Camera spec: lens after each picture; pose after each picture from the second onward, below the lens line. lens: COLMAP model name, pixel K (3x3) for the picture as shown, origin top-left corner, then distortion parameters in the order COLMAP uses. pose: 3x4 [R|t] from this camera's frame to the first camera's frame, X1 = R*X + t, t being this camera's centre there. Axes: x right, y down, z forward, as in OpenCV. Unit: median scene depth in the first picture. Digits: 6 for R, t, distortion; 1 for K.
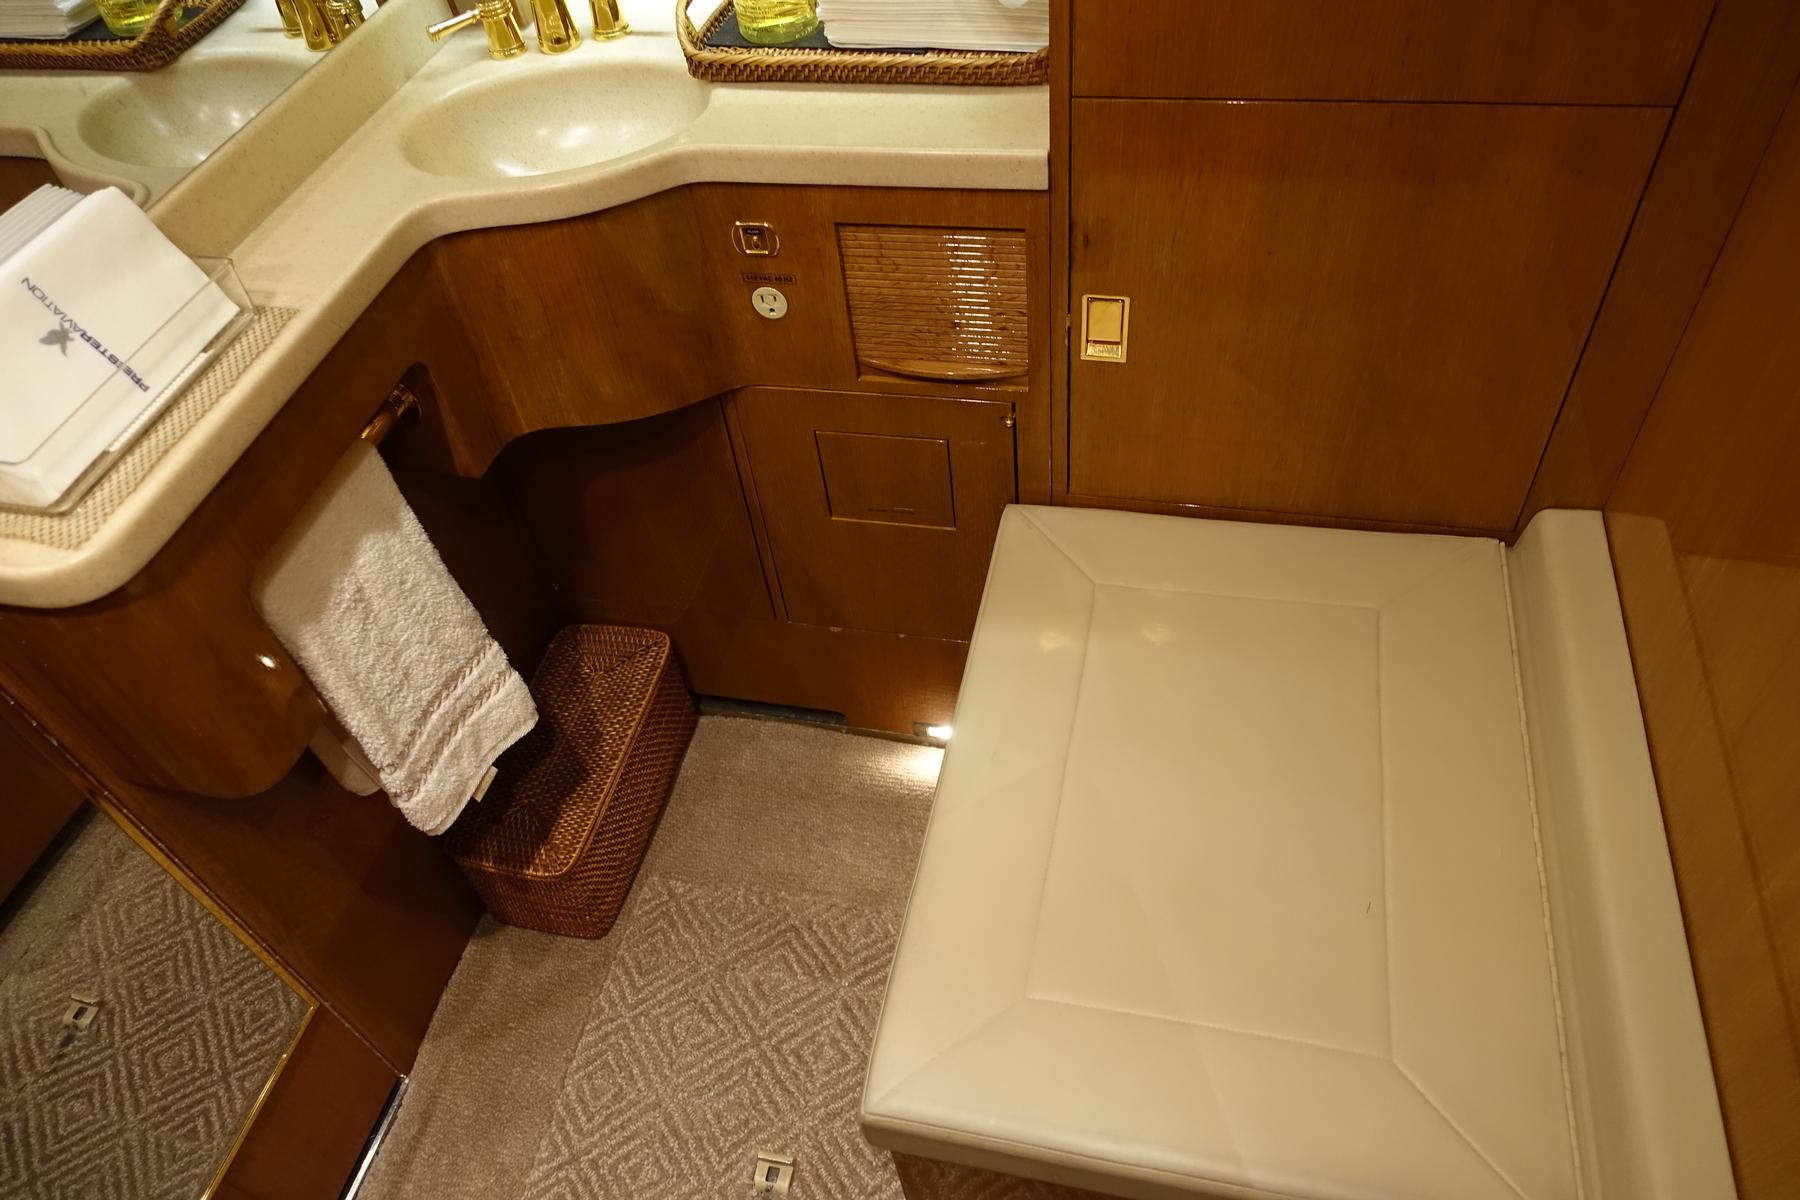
lens RADIAL K [[1232.3, 0, 899.1], [0, 1232.3, 609.1], [0, 0, 1]] dist [-0.000835, -0.002835]
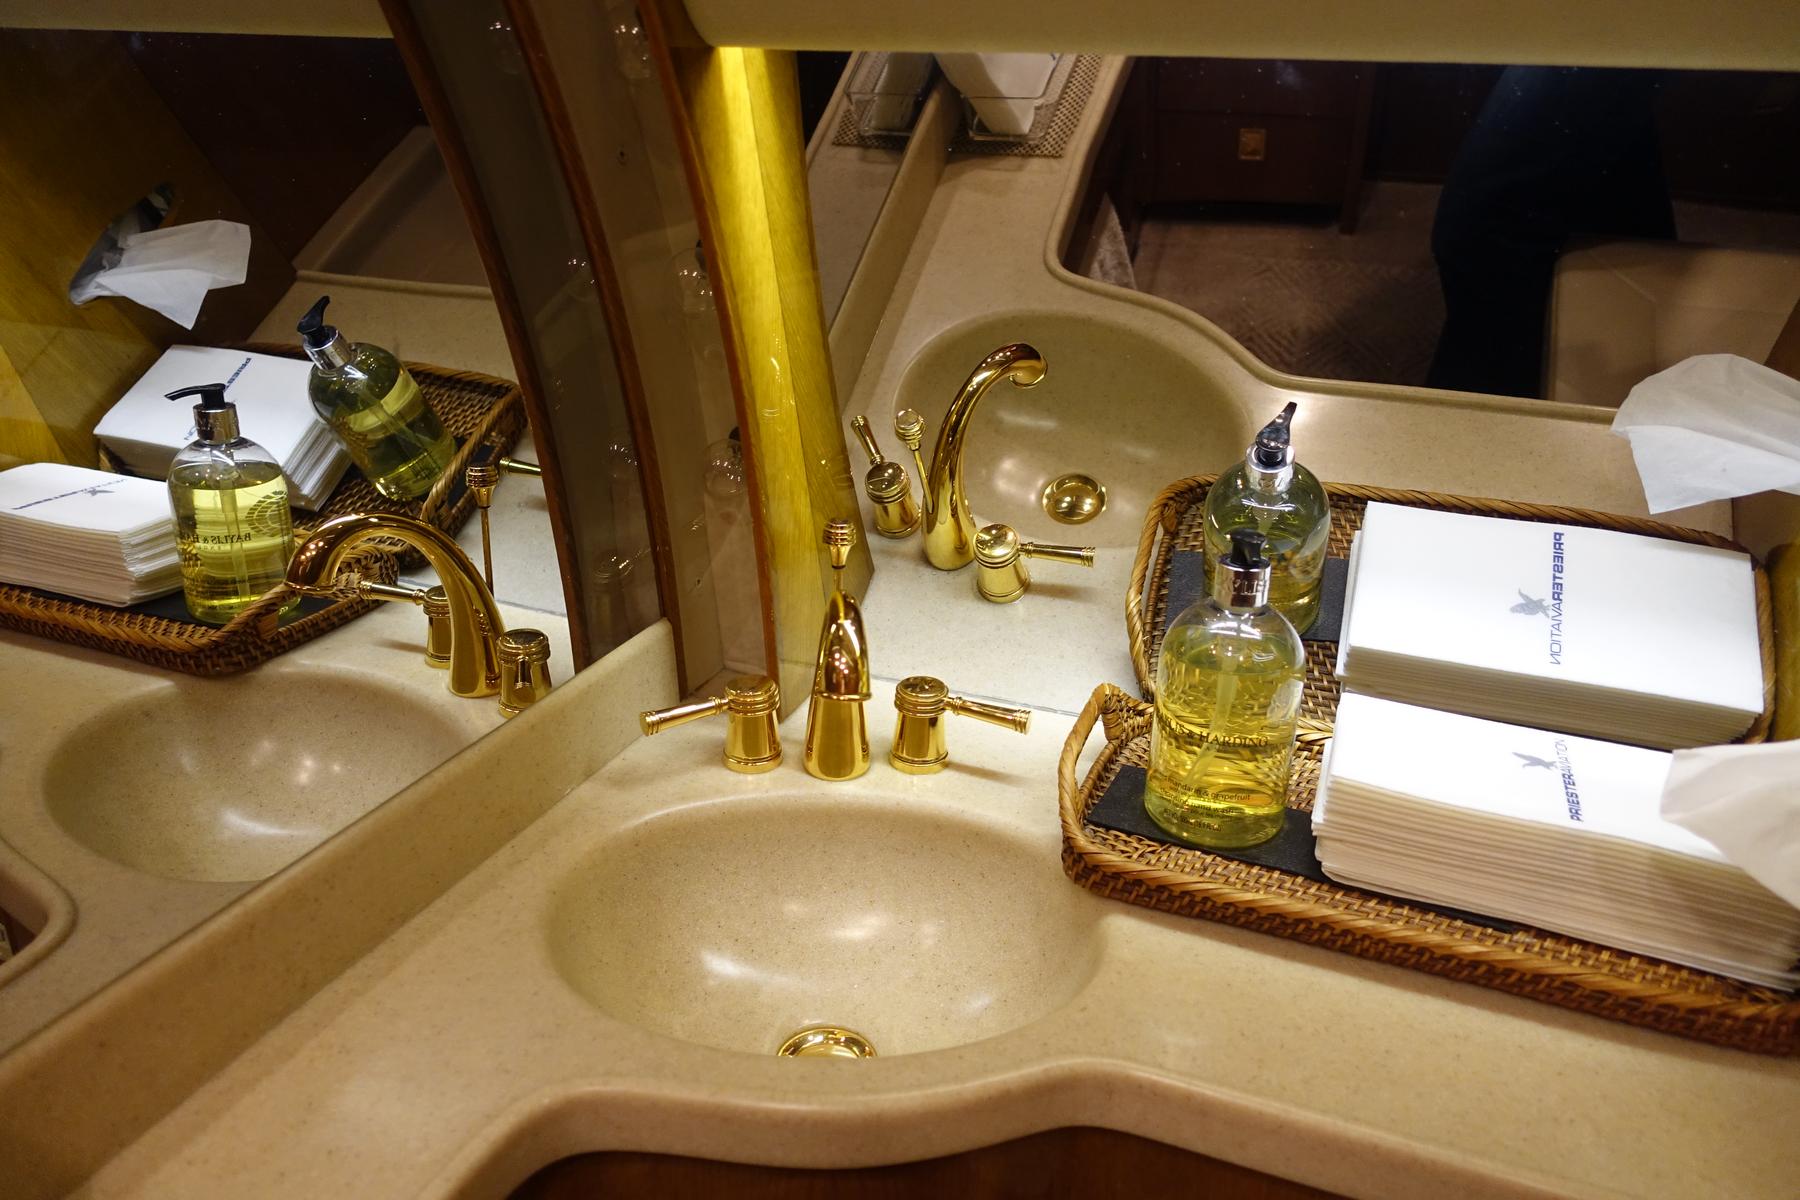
lens RADIAL K [[1232.3, 0, 899.1], [0, 1232.3, 607.9], [0, 0, 1]] dist [-0.000835, -0.002835]
pose [[0.983051, 0.167562, -0.074392, -0.230334], [-0.183208, 0.882848, -0.432452, -0.288210], [-0.006786, 0.438751, 0.898583, 0.439611]]
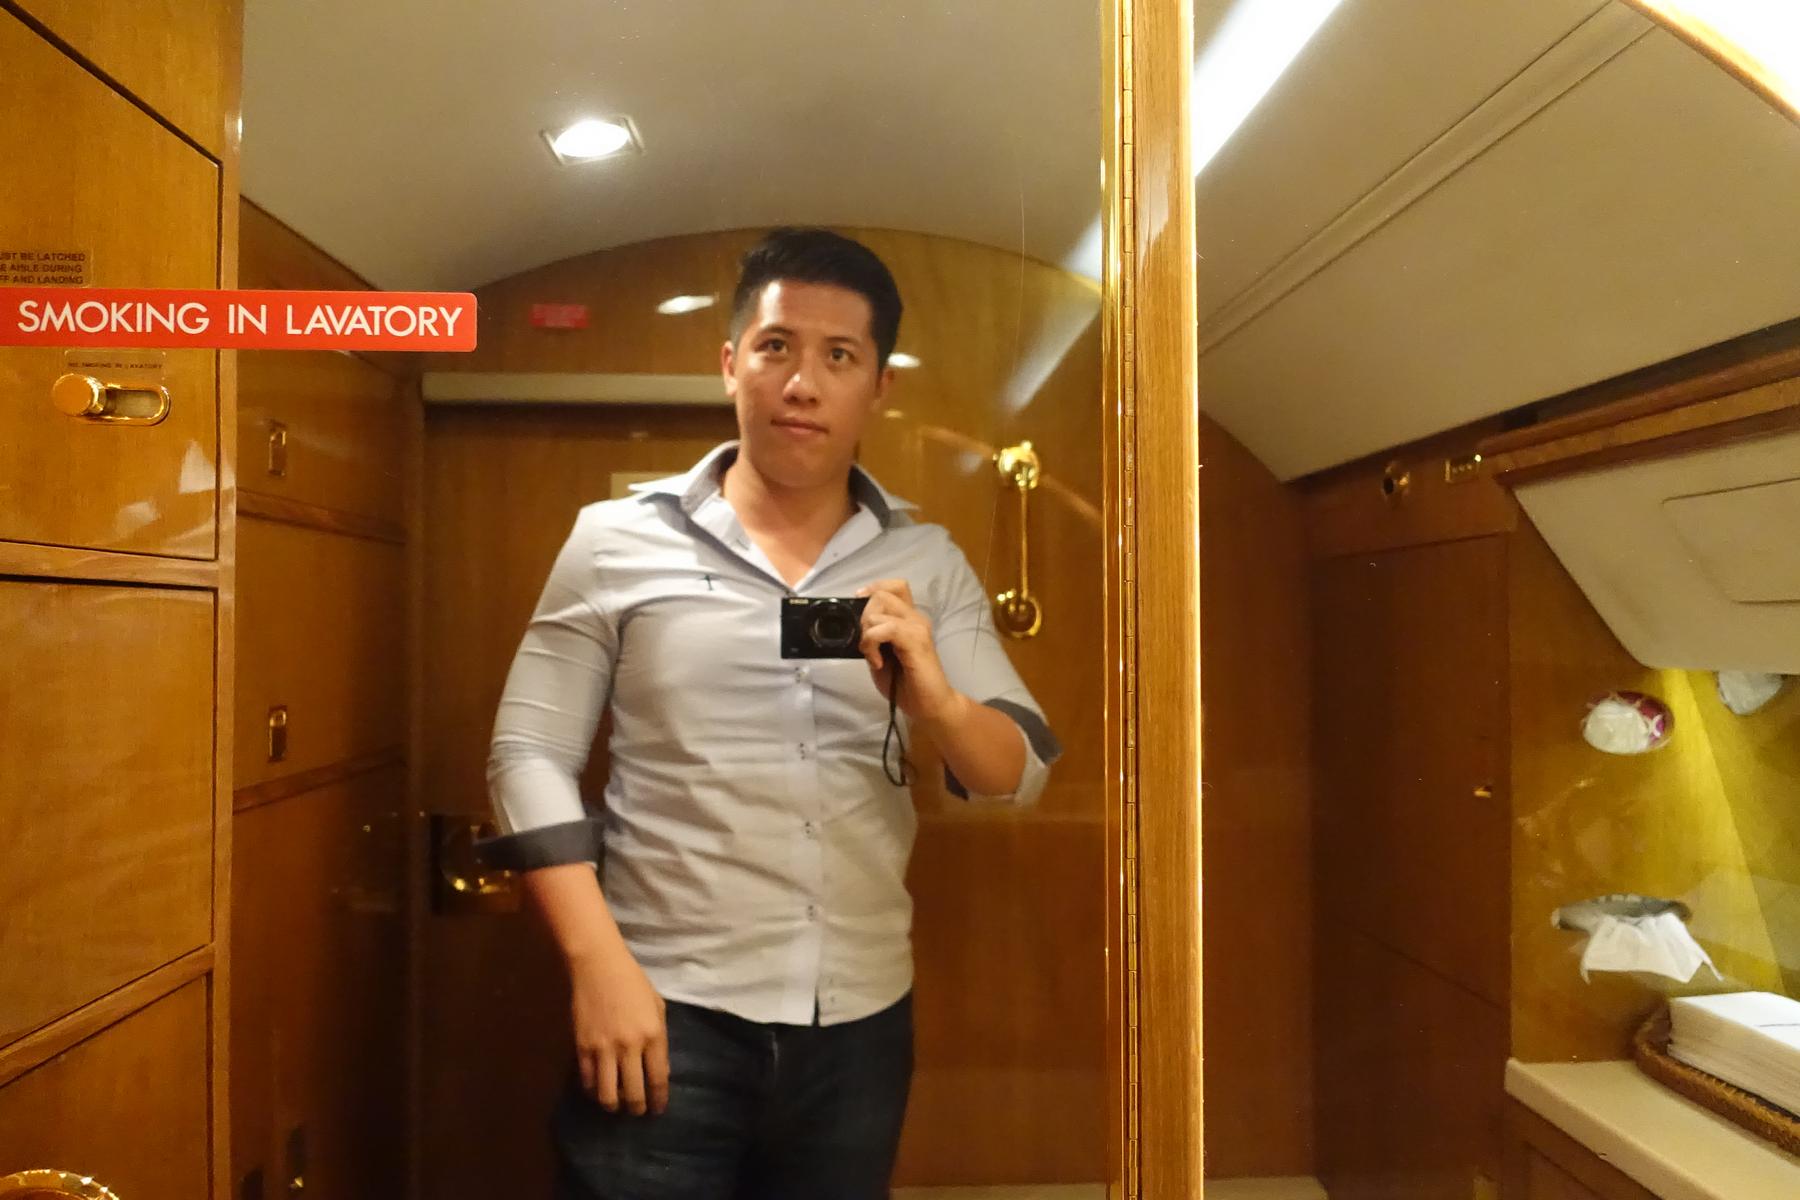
lens RADIAL K [[1232.3, 0, 904.8], [0, 1232.3, 603.6], [0, 0, 1]] dist [-0.000835, -0.002835]
pose [[0.295009, 0.066836, -0.953154, -0.144768], [-0.731503, 0.657568, -0.180298, -0.123453], [0.614713, 0.750425, 0.242879, 0.207318]]
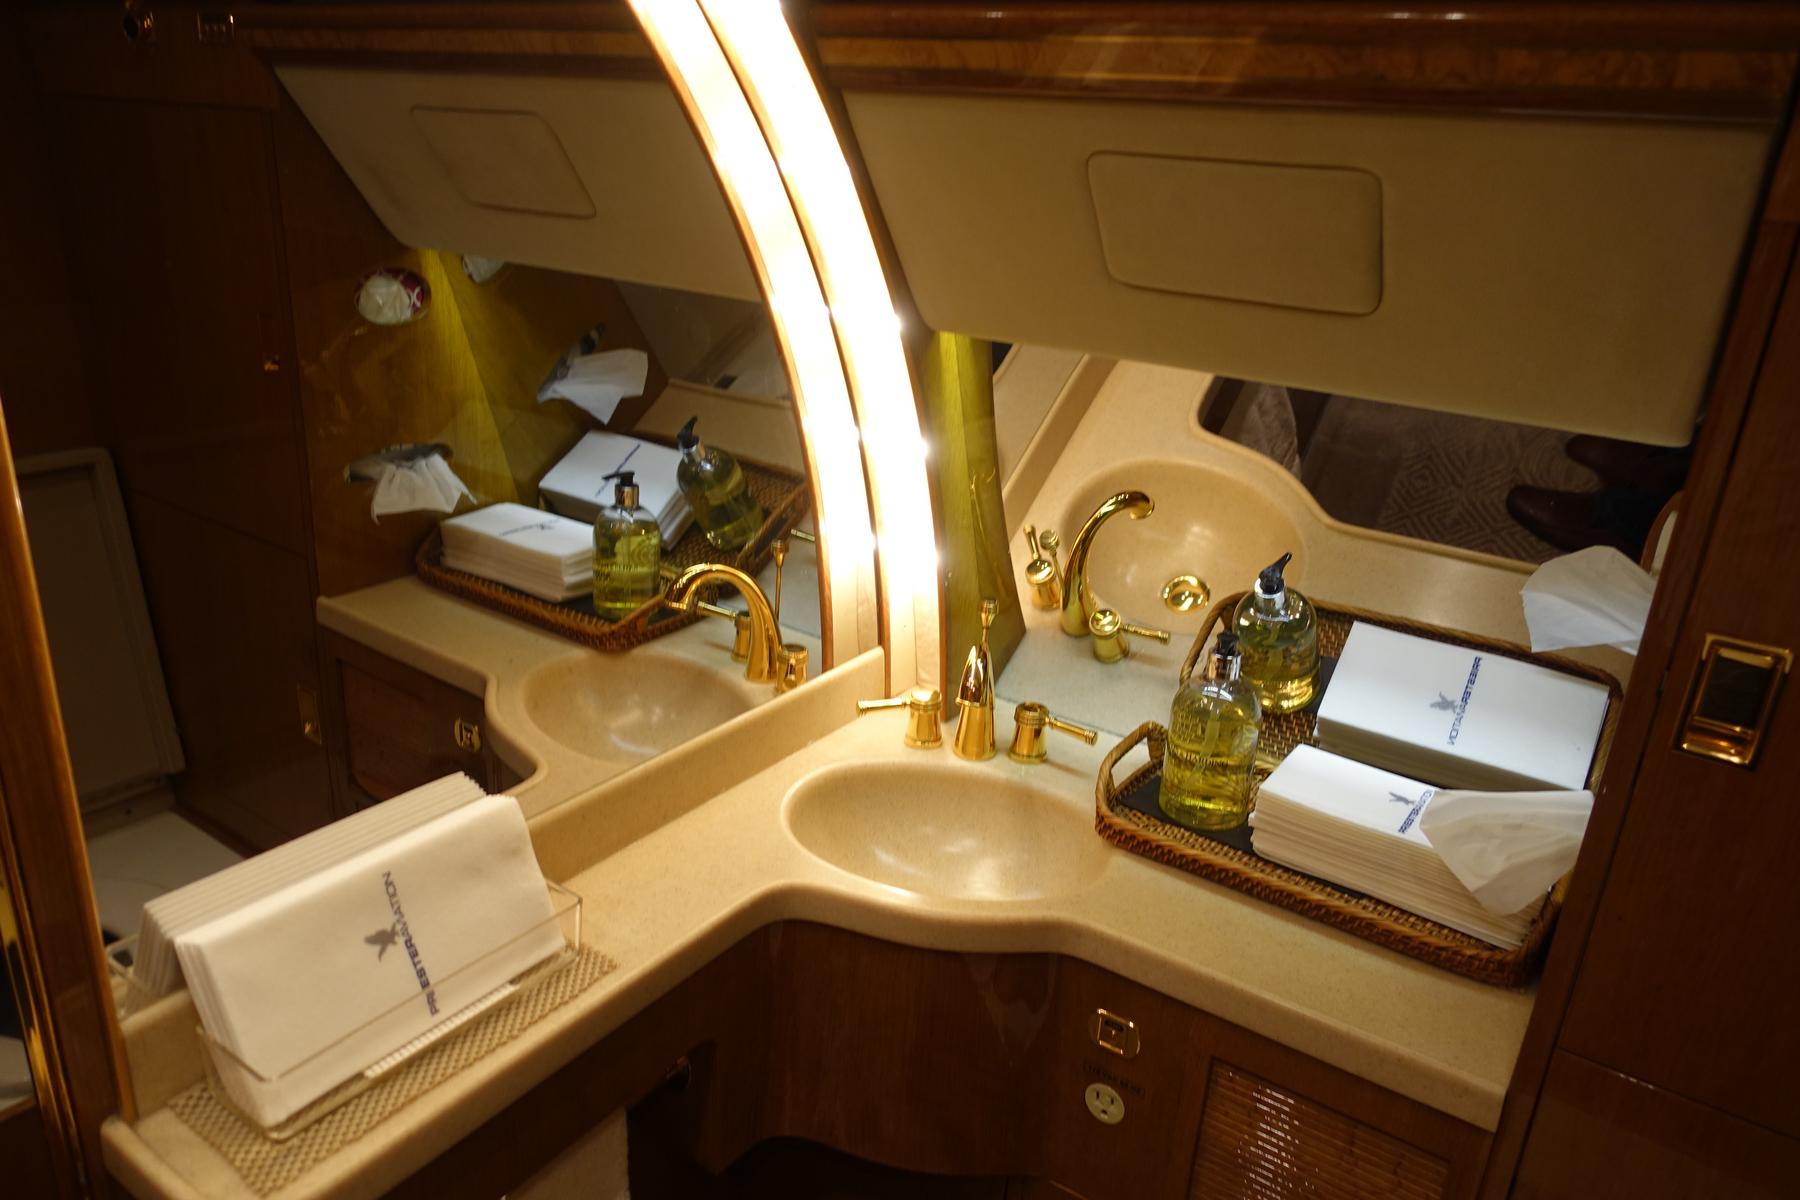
lens RADIAL K [[1232.3, 0, 895.6], [0, 1232.3, 604.9], [0, 0, 1]] dist [-0.000835, -0.002835]
pose [[0.921541, 0.266159, -0.282704, -0.092367], [-0.366562, 0.836460, -0.407389, -0.142222], [0.128041, 0.479055, 0.868396, 0.082881]]
